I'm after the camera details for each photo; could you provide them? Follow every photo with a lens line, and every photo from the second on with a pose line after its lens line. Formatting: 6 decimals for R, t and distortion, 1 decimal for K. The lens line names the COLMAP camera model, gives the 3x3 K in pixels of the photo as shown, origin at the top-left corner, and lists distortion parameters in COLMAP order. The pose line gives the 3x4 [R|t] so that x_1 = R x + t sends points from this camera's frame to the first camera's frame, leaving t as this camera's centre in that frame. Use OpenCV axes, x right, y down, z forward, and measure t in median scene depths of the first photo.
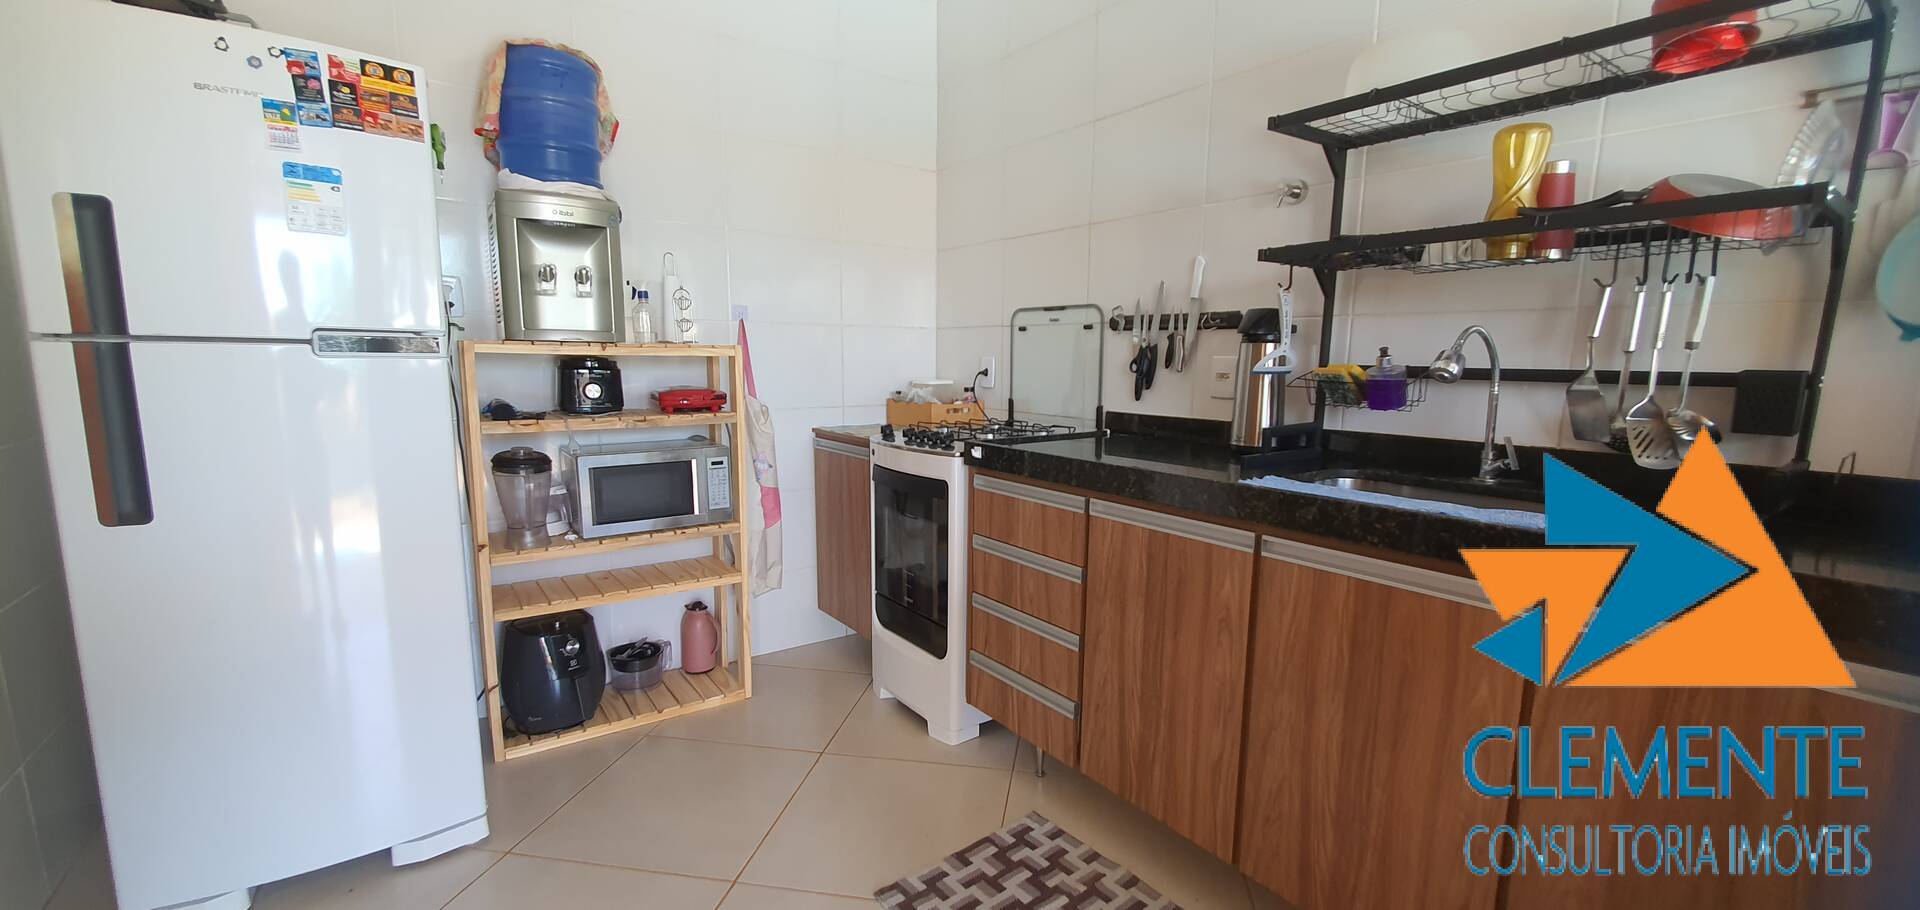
lens RADIAL K [[766.7, 0, 970.8], [0, 766.7, 475.5], [0, 0, 1]] dist [-0.000766, -0.000481]
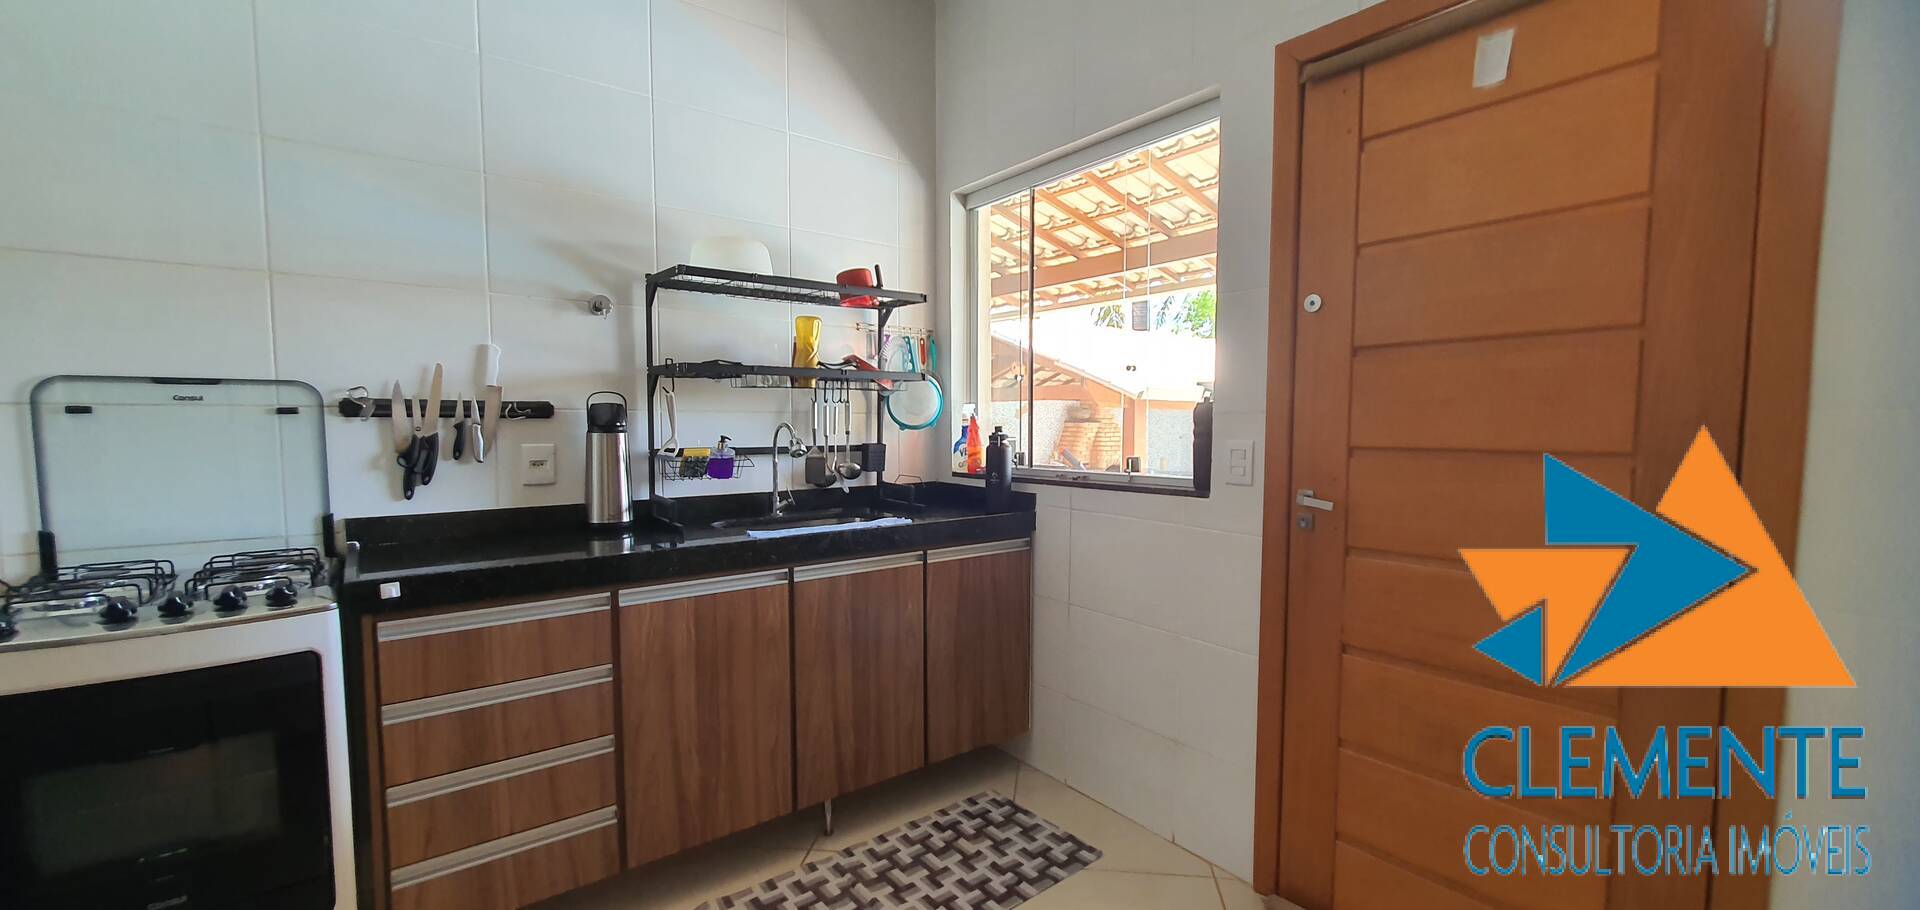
lens RADIAL K [[766.7, 0, 970.8], [0, 766.7, 475.5], [0, 0, 1]] dist [-0.000766, -0.000481]
pose [[-0.044856, -0.086576, 0.995235, -0.792487], [0.151162, 0.984178, 0.092428, -0.132695], [-0.987491, 0.154588, -0.031060, 0.504986]]
